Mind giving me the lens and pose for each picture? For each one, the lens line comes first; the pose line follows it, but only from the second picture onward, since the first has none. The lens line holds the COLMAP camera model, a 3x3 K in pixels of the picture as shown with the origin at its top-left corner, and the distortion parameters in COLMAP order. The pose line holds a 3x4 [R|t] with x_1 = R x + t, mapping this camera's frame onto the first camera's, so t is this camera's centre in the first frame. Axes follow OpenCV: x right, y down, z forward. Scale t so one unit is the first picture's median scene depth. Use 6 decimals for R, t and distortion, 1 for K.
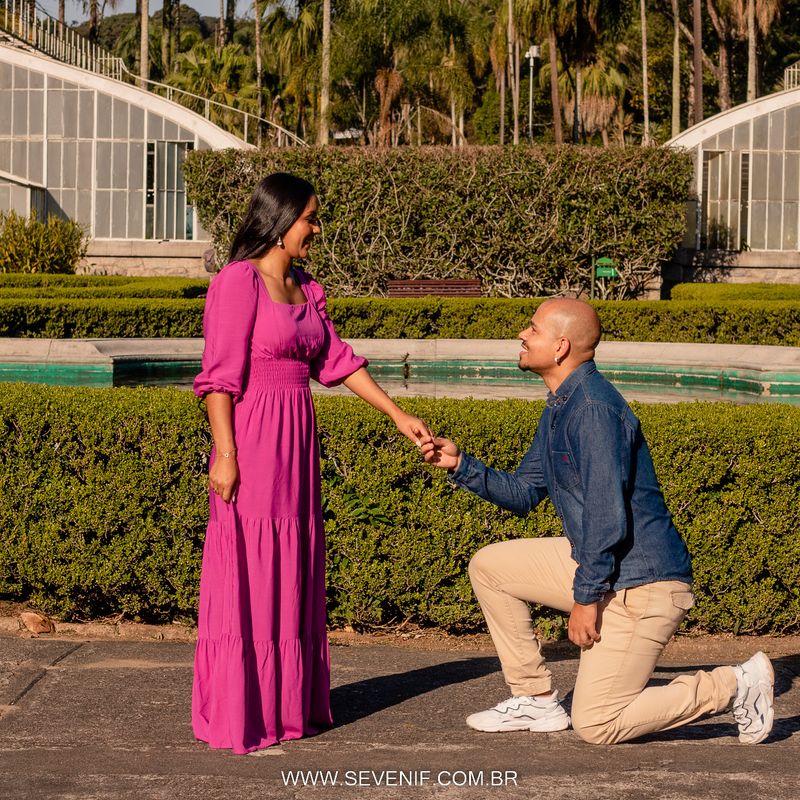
lens RADIAL K [[2720.5, 0, 400.0], [0, 2720.5, 400.0], [0, 0, 1]] dist [-0.133068, 0.459580]
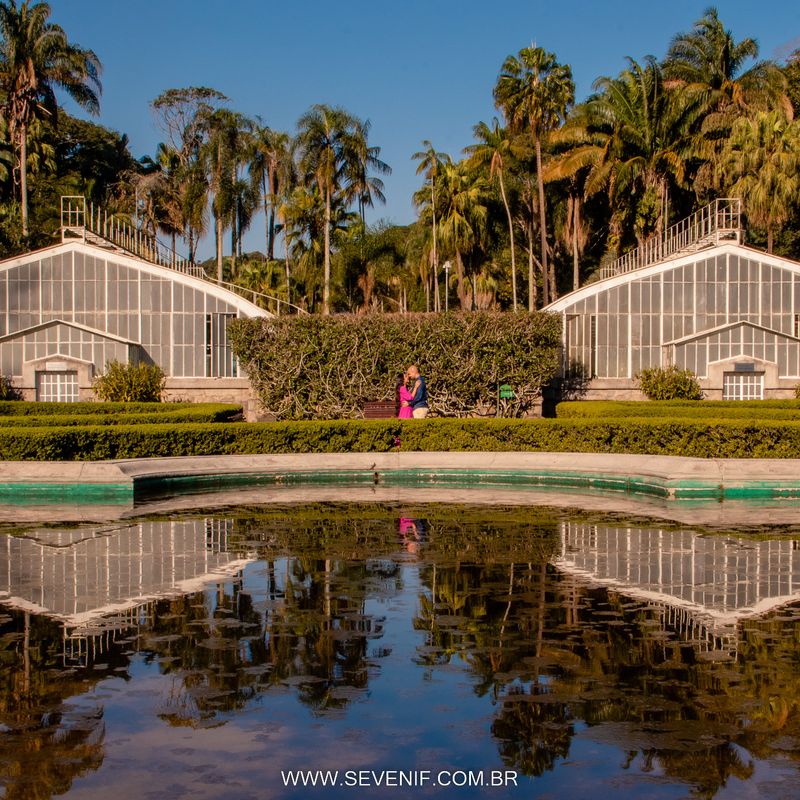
lens RADIAL K [[1069.9, 0, 400.0], [0, 1069.9, 400.0], [0, 0, 1]] dist [0.014191, 0.012621]
pose [[0.999615, -0.015710, 0.022851, 0.002120], [0.016458, 0.999323, -0.032917, -0.024974], [-0.022319, 0.033280, 0.999197, 0.400747]]
